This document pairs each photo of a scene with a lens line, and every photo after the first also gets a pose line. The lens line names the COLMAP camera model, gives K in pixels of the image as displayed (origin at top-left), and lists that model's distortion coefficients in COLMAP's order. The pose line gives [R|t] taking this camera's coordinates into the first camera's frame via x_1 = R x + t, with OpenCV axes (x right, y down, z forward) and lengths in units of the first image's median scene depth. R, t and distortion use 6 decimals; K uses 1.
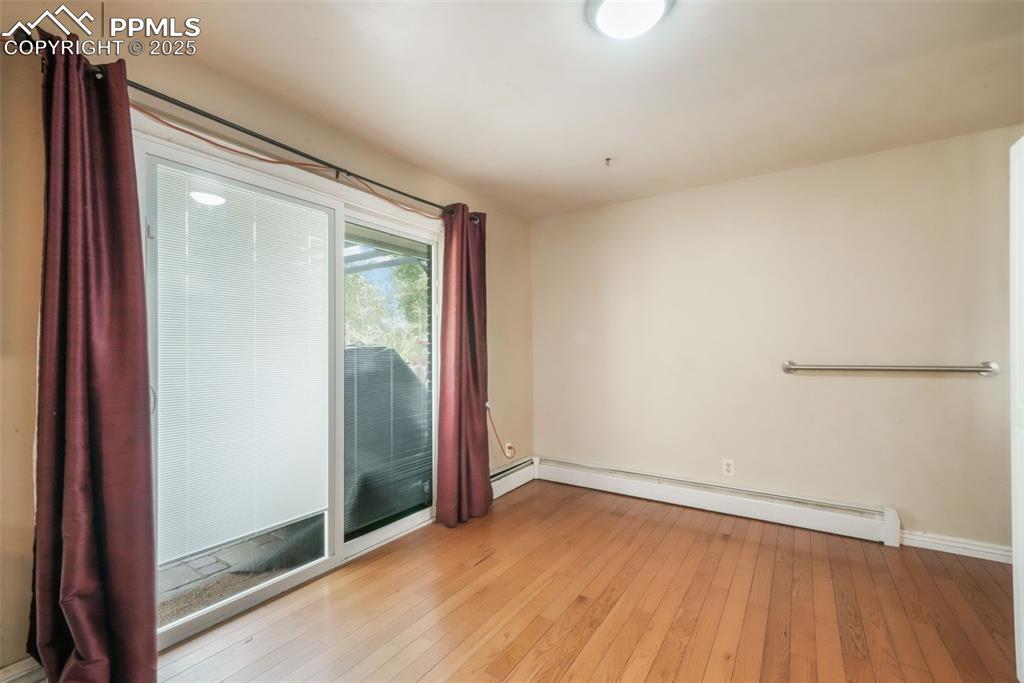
lens RADIAL K [[433.6, 0, 512.6], [0, 433.6, 348.1], [0, 0, 1]] dist [0.010434, 0.000246]
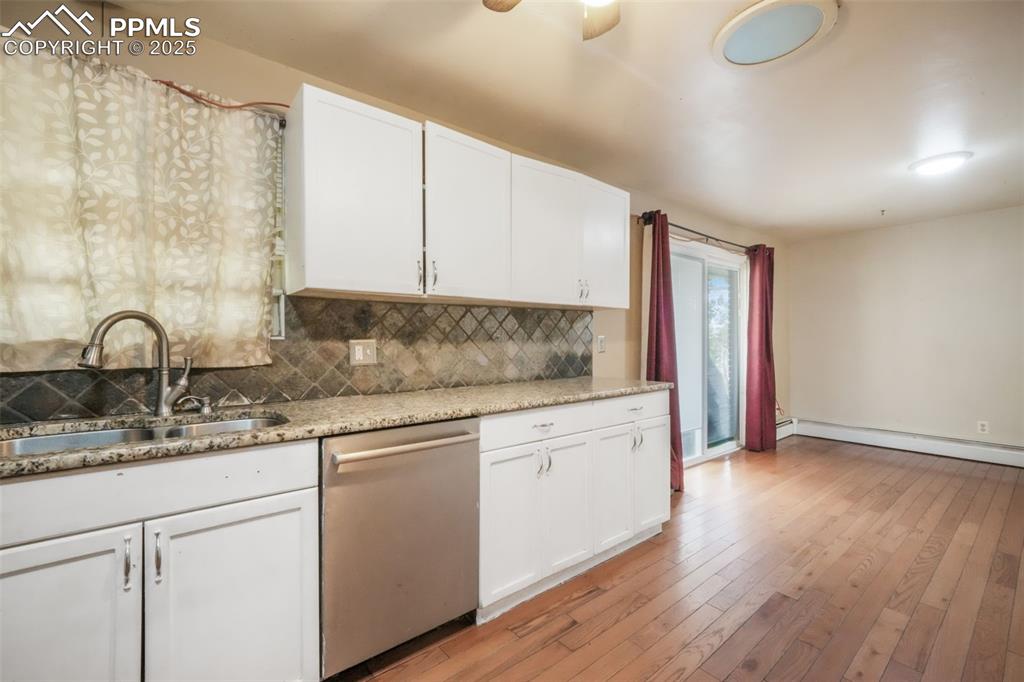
lens RADIAL K [[433.6, 0, 518.4], [0, 433.6, 339.9], [0, 0, 1]] dist [0.010434, 0.000246]
pose [[0.955948, -0.000583, -0.293536, -0.515297], [0.001424, 0.999995, 0.002651, 0.002344], [0.293534, -0.002952, 0.955944, -0.769686]]
